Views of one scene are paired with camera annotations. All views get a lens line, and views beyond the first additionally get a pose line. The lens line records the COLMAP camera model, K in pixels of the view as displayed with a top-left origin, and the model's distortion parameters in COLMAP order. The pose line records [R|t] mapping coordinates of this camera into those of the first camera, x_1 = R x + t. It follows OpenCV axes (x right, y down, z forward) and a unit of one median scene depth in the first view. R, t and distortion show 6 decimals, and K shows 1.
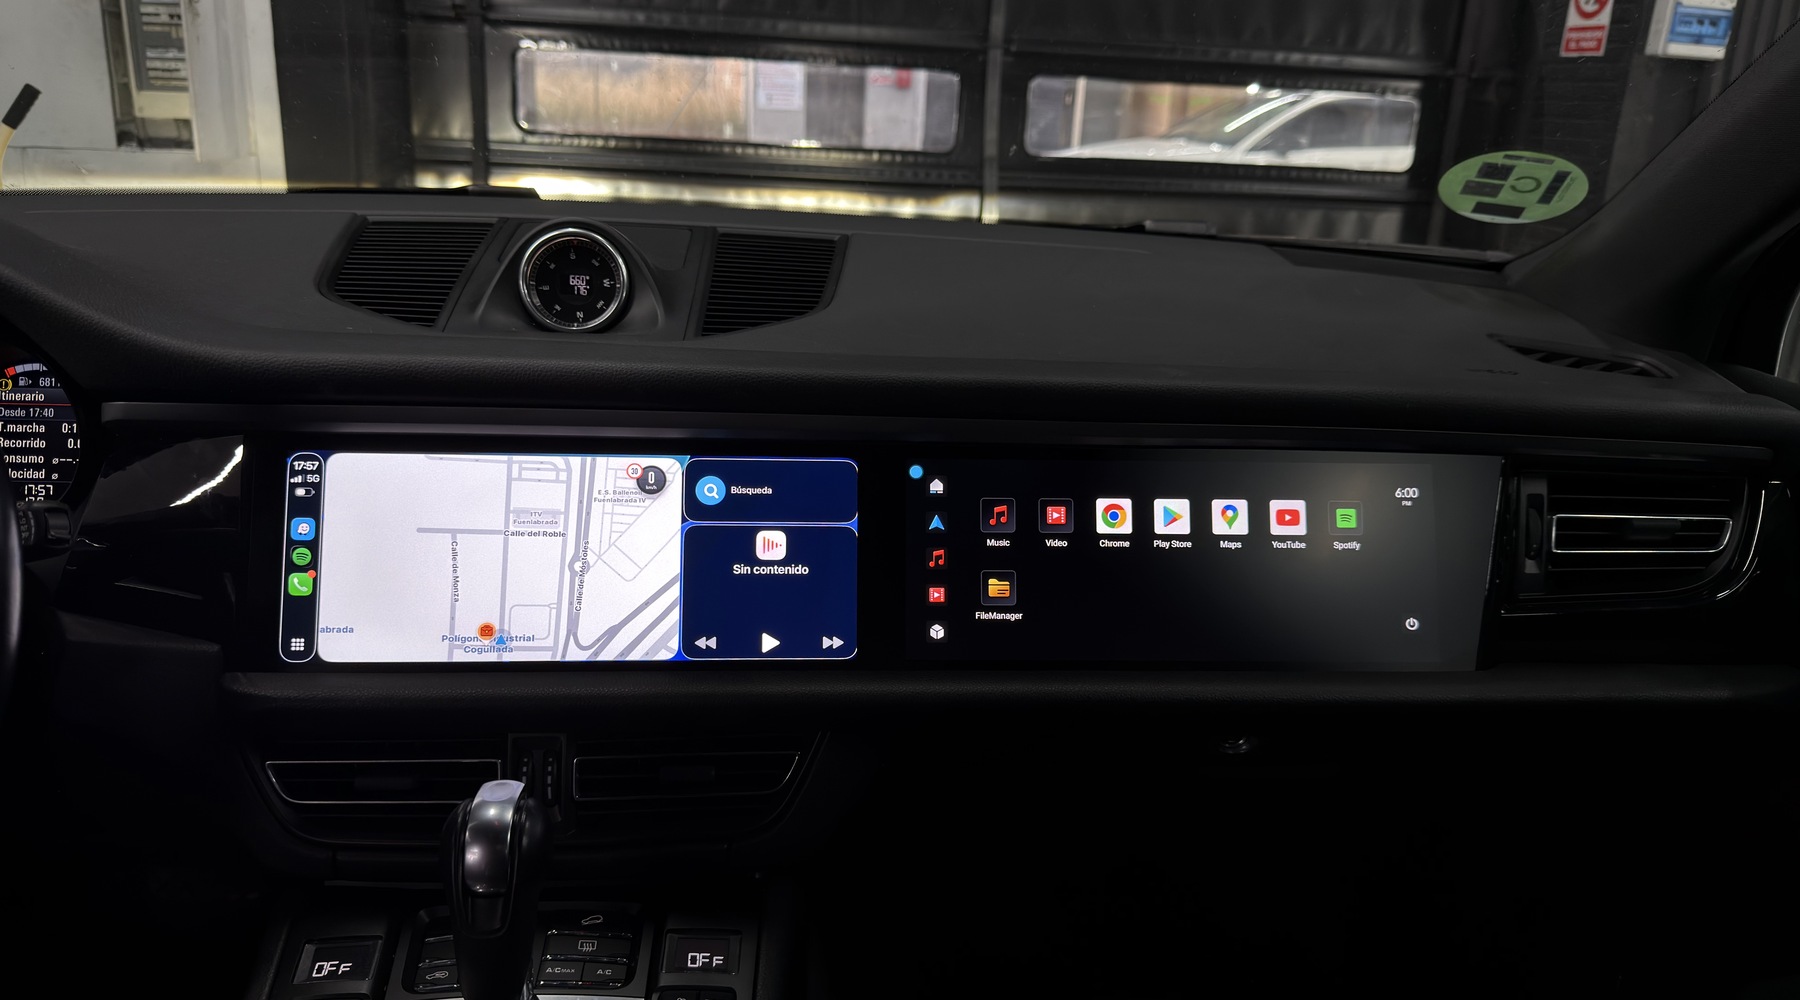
lens RADIAL K [[1278.9, 0, 900.0], [0, 1278.9, 500.0], [0, 0, 1]] dist [0.123167, -0.233154]
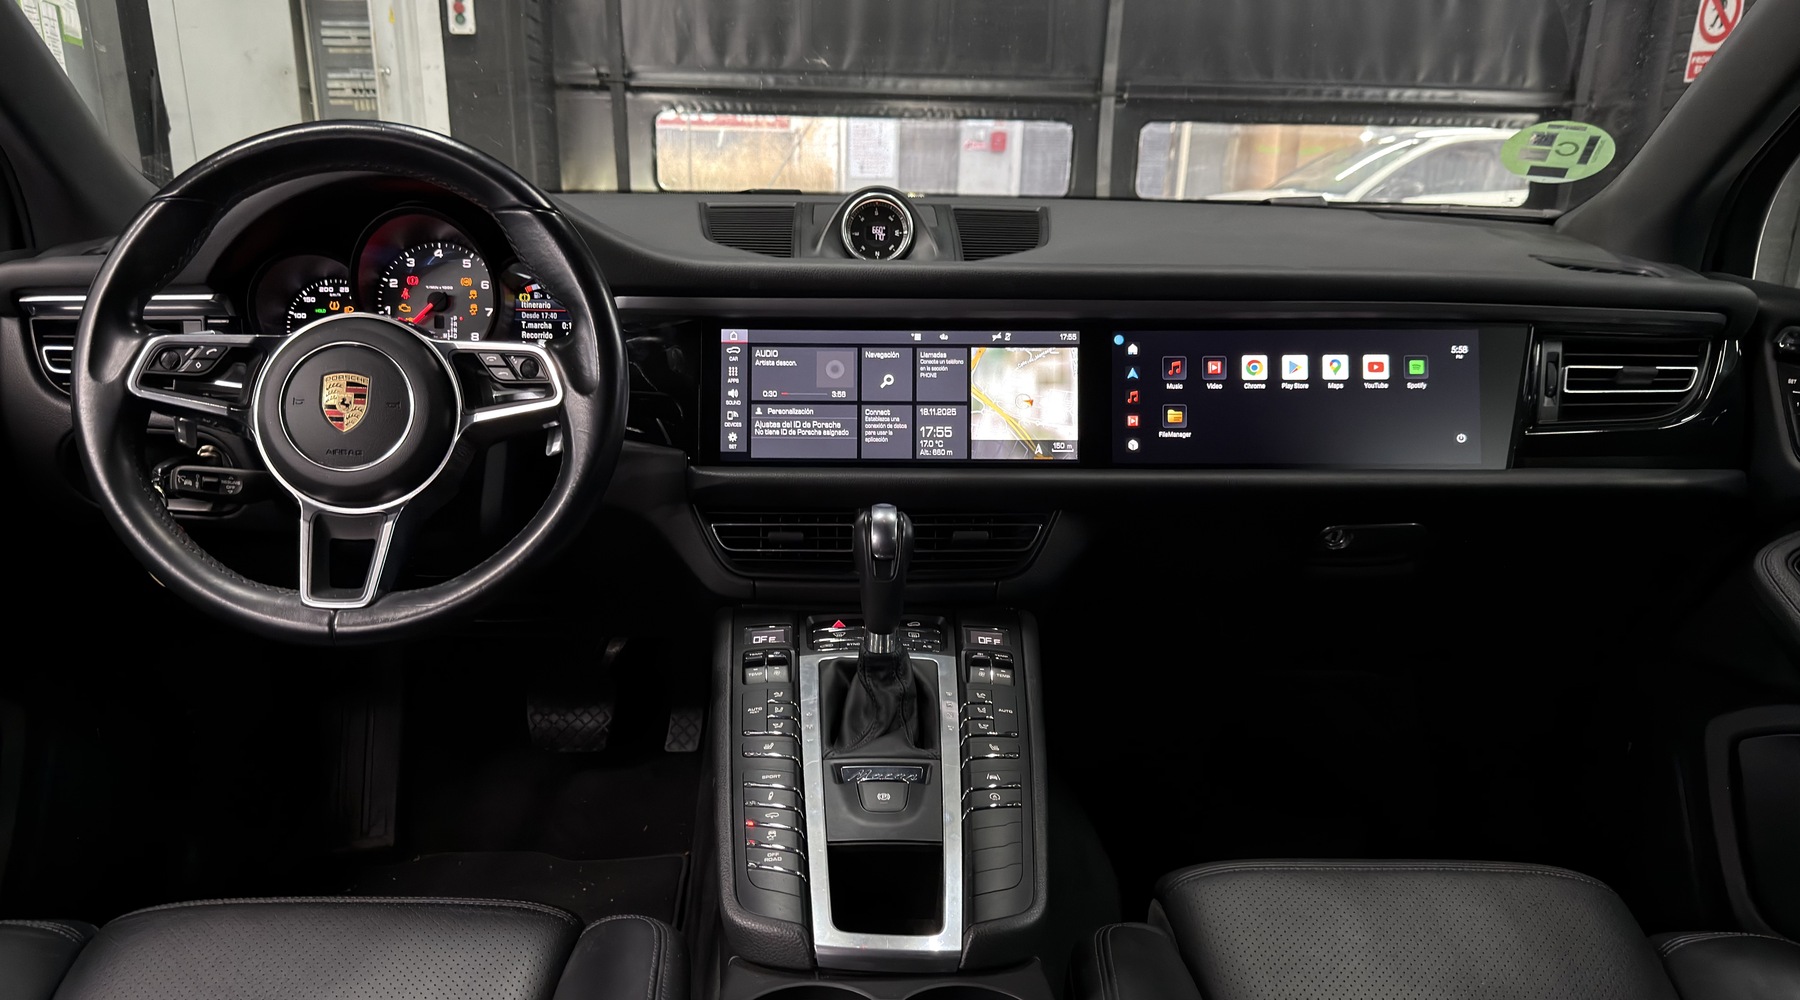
lens RADIAL K [[1299.3, 0, 871.9], [0, 1299.3, 611.9], [0, 0, 1]] dist [0.087993, -0.123638]
pose [[0.995666, -0.002702, -0.092967, -0.131822], [0.005189, 0.999635, 0.026516, 0.250434], [0.092861, -0.026884, 0.995316, -0.549875]]
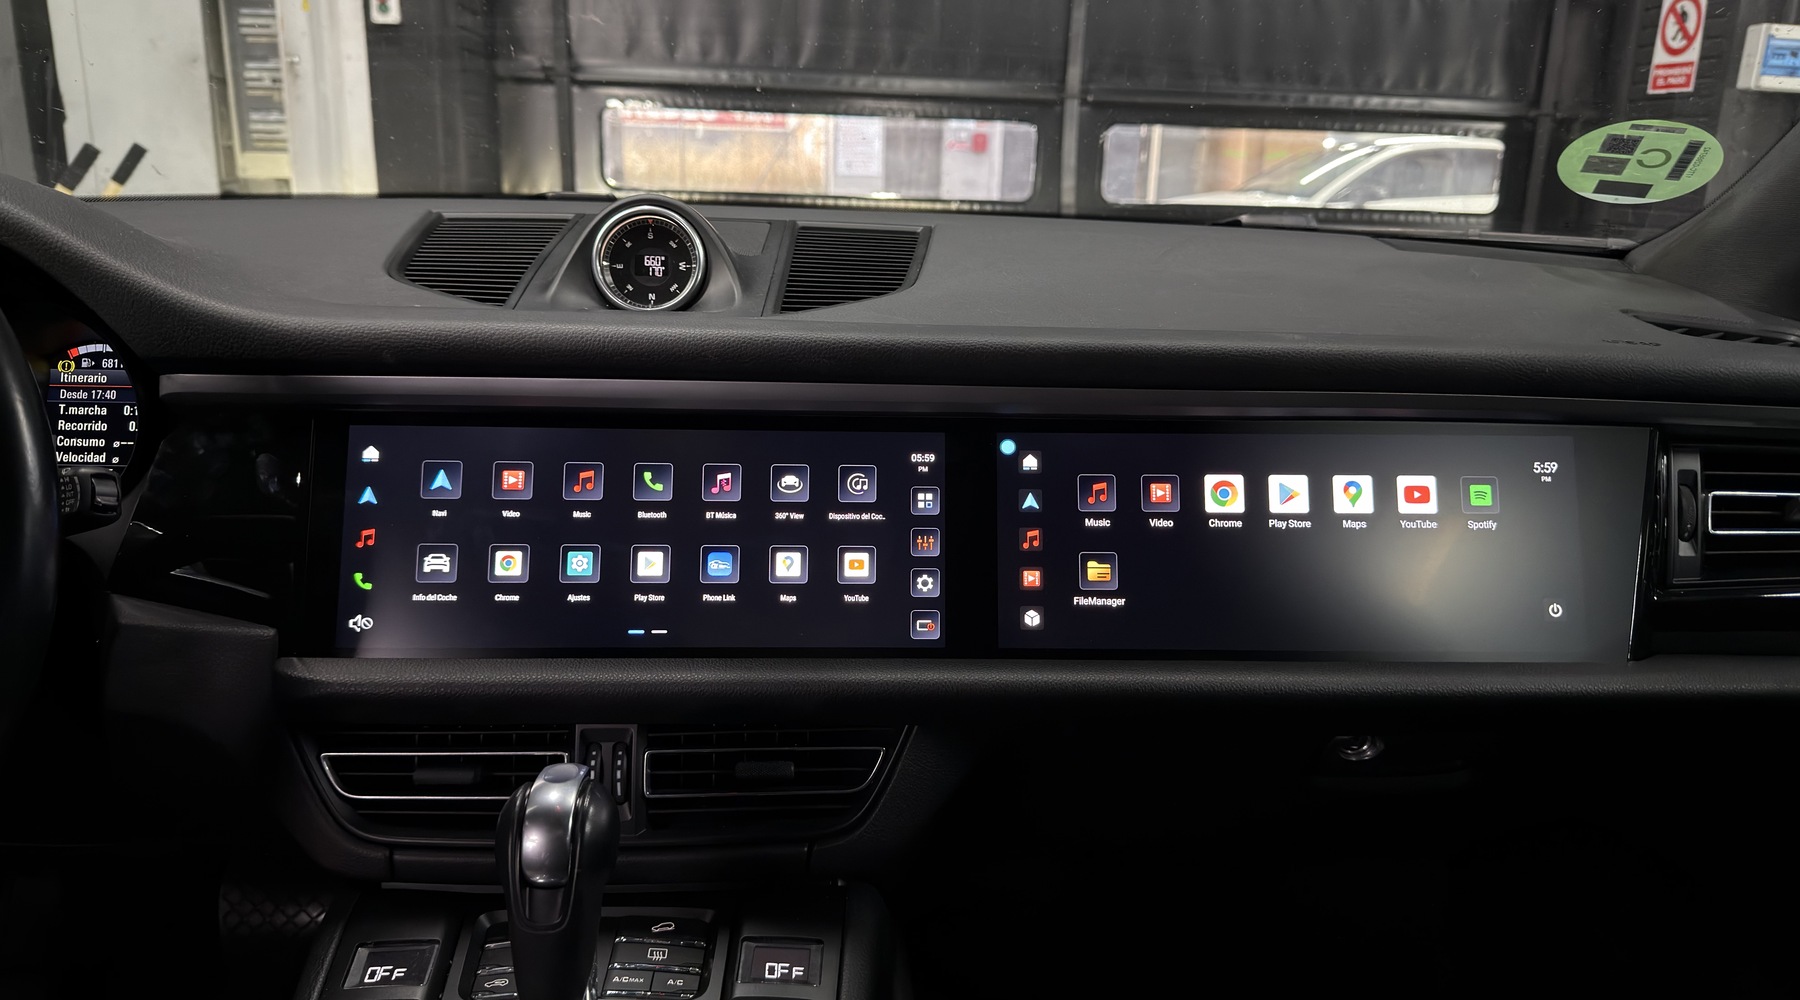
lens RADIAL K [[1270.3, 0, 911.7], [0, 1270.3, 503.3], [0, 0, 1]] dist [0.095750, -0.175664]
pose [[0.998618, -0.006796, -0.052107, -0.009269], [0.004602, 0.999103, -0.042100, 0.056566], [0.052346, 0.041802, 0.997754, 0.075508]]
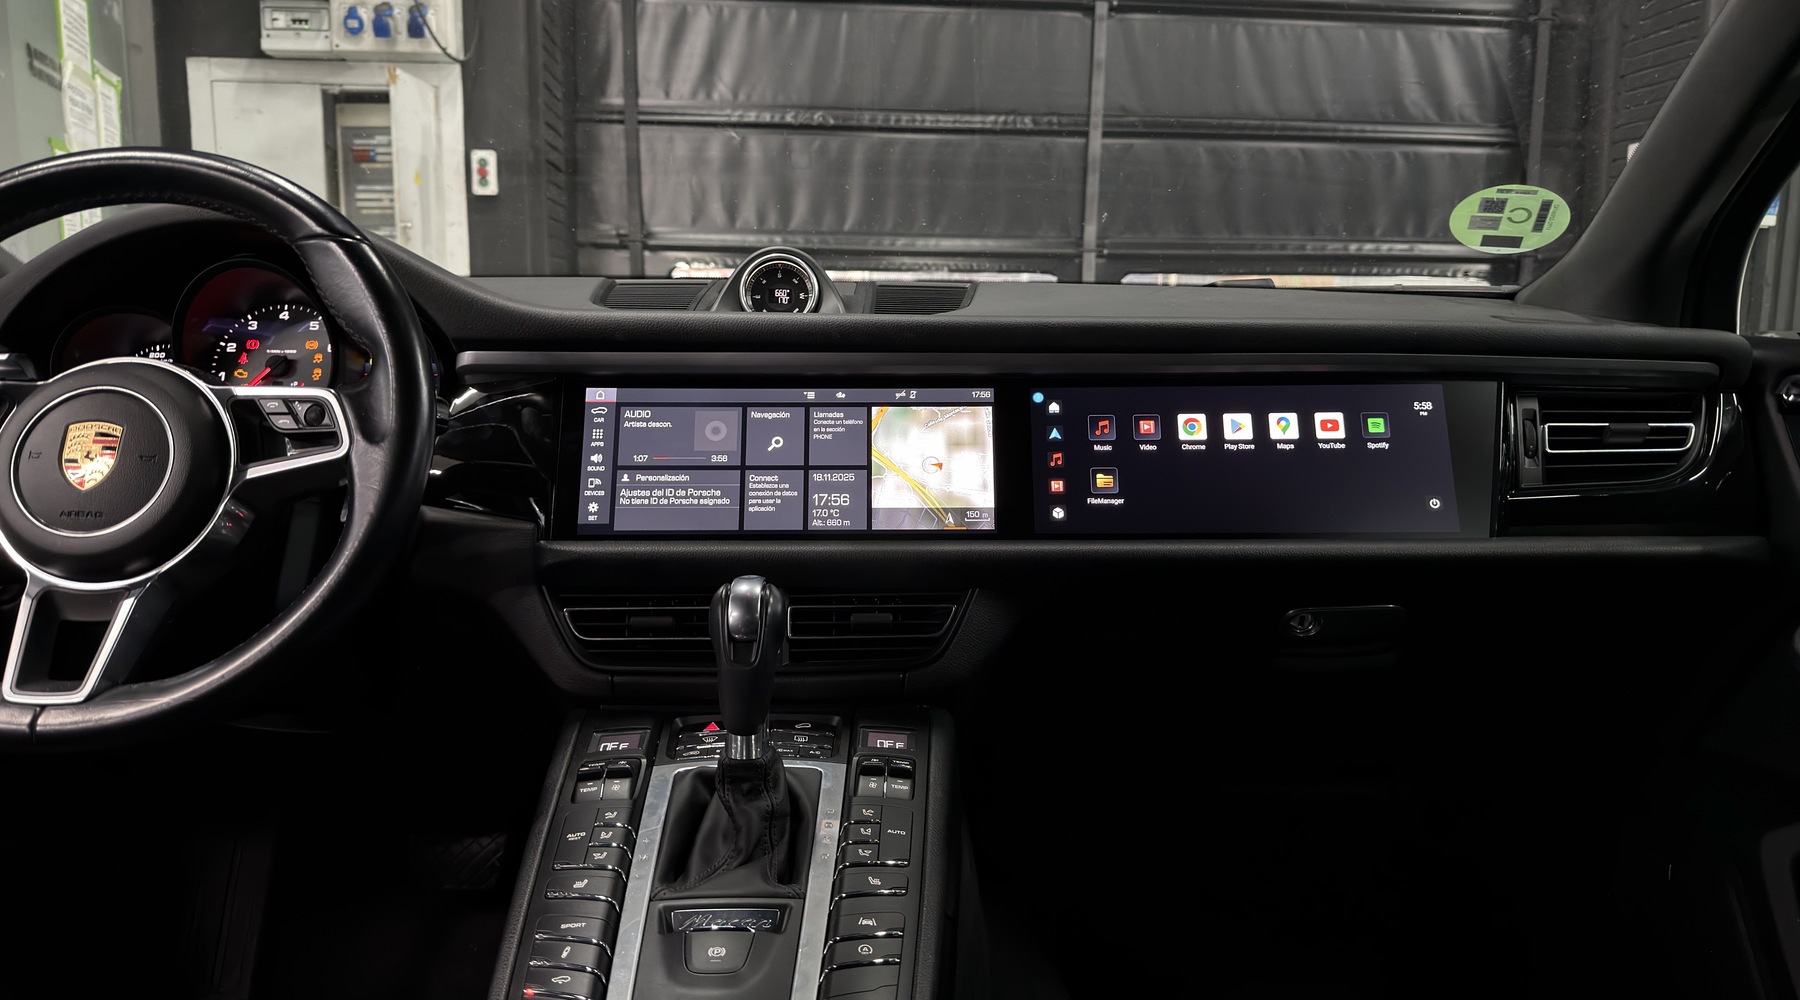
lens RADIAL K [[1234.6, 0, 902.4], [0, 1234.6, 495.6], [0, 0, 1]] dist [0.100644, -0.199104]
pose [[0.995961, -0.029032, -0.084961, -0.021309], [0.014296, 0.985485, -0.169160, 0.289000], [0.088639, 0.167262, 0.981920, -0.251423]]
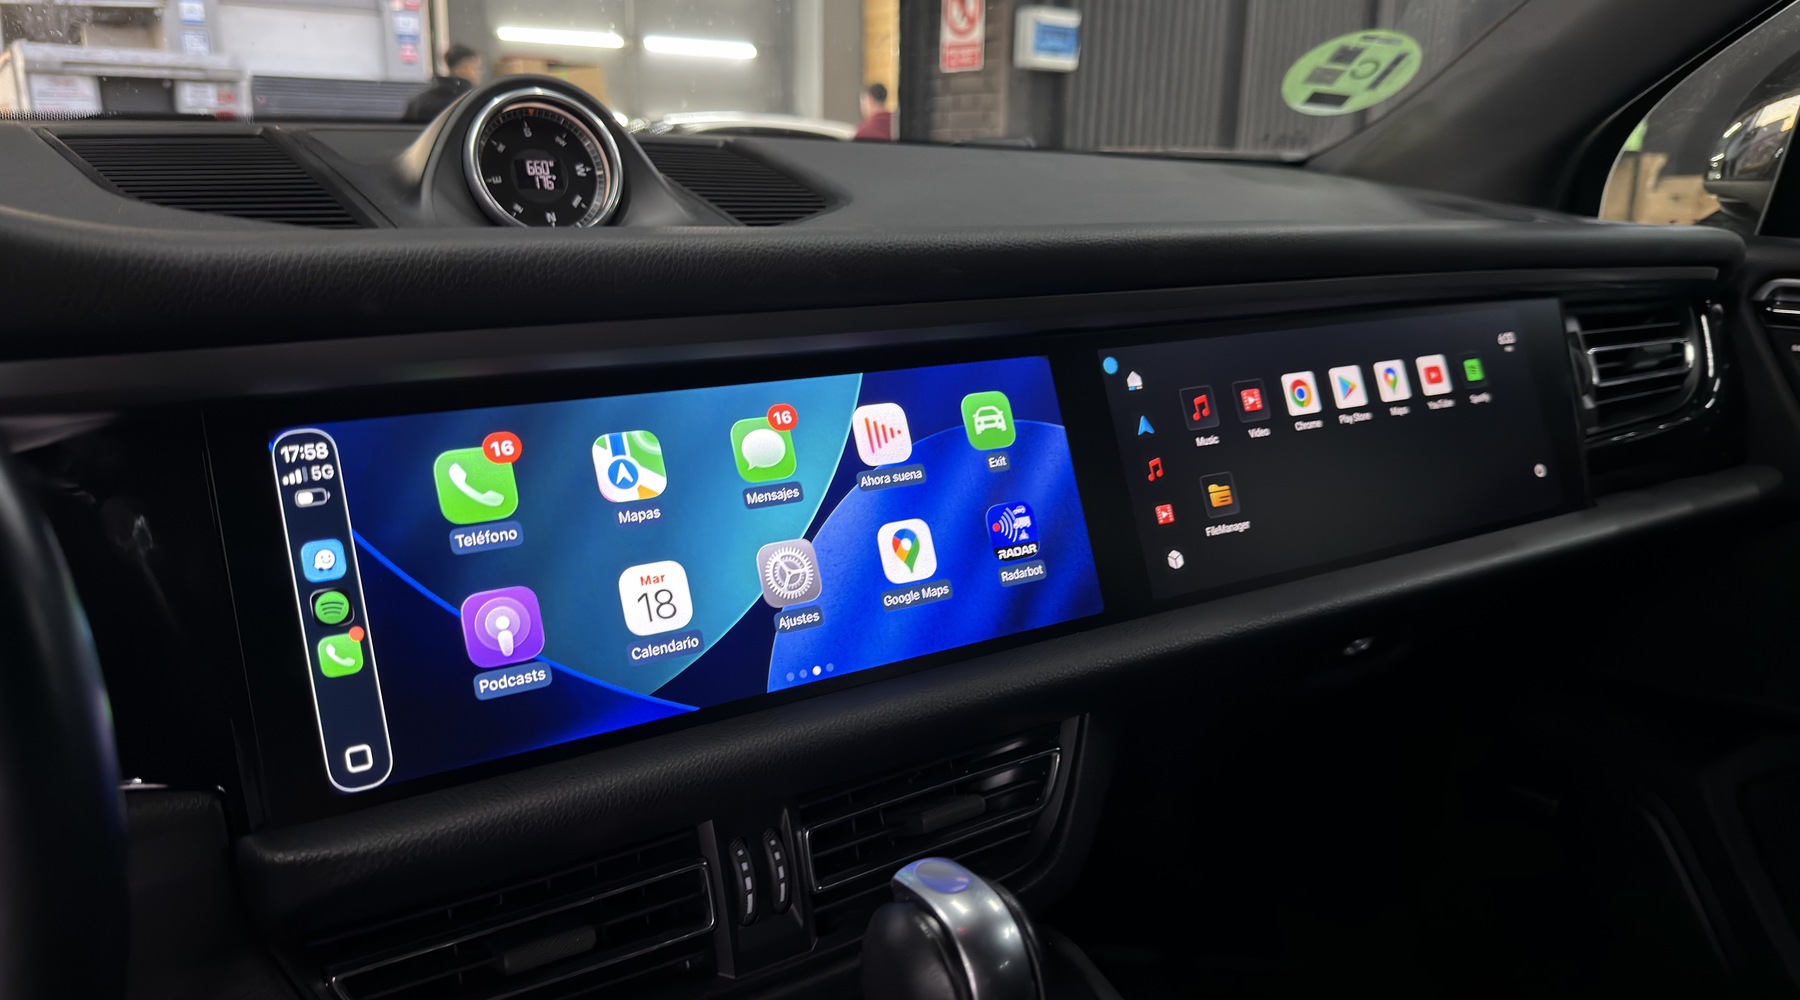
lens RADIAL K [[1246.5, 0, 898.0], [0, 1246.5, 509.5], [0, 0, 1]] dist [0.085525, -0.163944]
pose [[0.888118, -0.155129, 0.432645, -0.441504], [0.161787, 0.986588, 0.021641, 0.027110], [-0.430200, 0.050777, 0.901304, 0.365090]]
